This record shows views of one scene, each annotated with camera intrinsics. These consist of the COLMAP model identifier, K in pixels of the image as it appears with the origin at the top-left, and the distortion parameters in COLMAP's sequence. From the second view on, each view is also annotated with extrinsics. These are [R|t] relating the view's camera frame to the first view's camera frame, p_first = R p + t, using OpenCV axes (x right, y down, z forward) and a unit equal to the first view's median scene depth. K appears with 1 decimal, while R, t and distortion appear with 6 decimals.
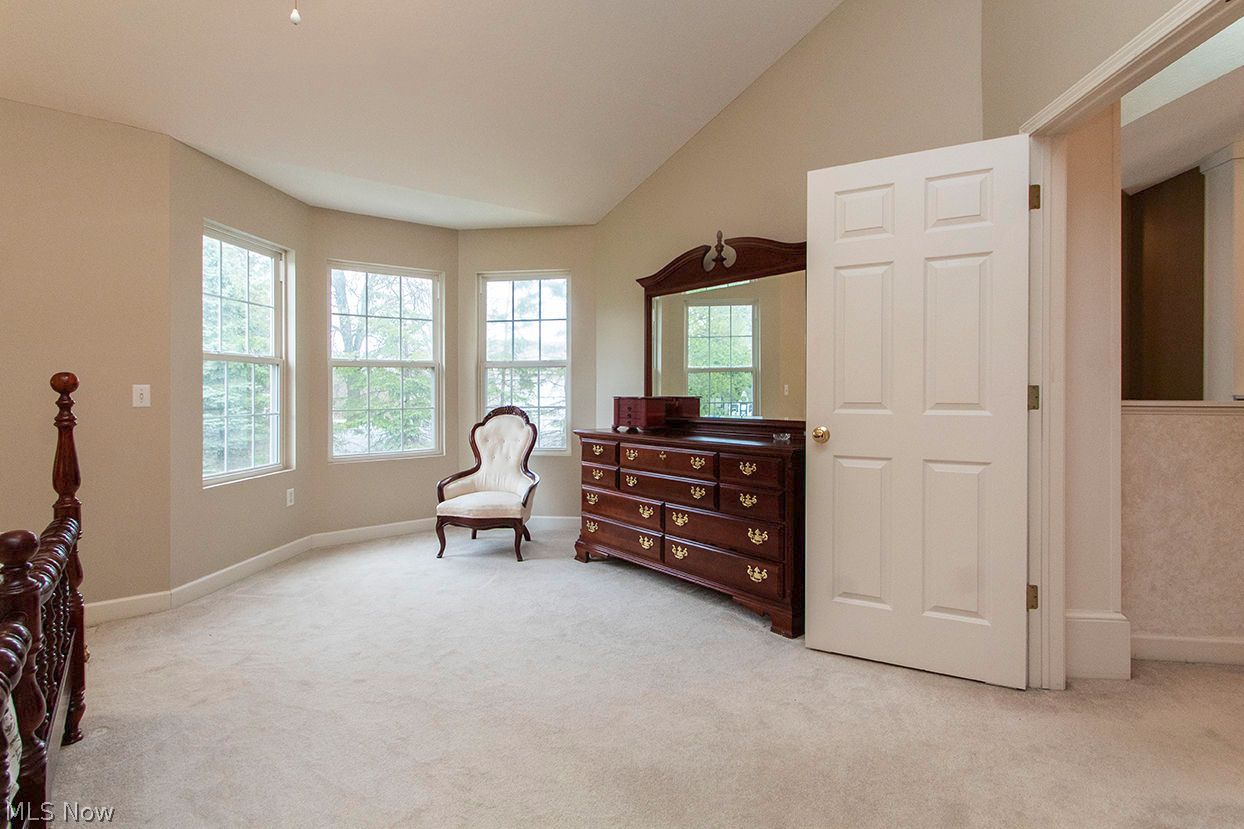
lens RADIAL K [[582.2, 0, 572.3], [0, 582.2, 391.3], [0, 0, 1]] dist [-0.000804, -0.001519]
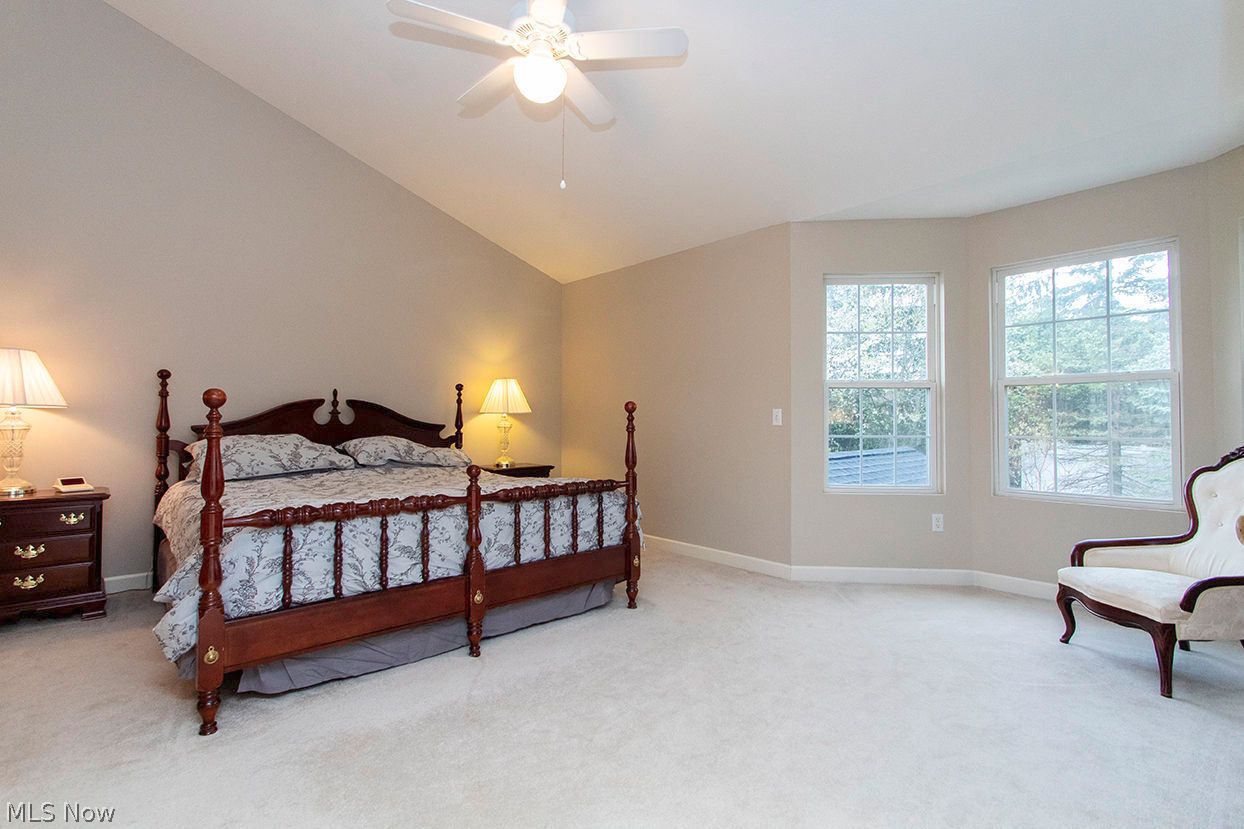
lens RADIAL K [[582.2, 0, 621.8], [0, 582.2, 413.8], [0, 0, 1]] dist [-0.000804, -0.001519]
pose [[0.102132, -0.006083, -0.994752, 0.523627], [-0.007032, 0.999952, -0.006837, 0.010484], [0.994746, 0.007693, 0.102084, 0.442225]]
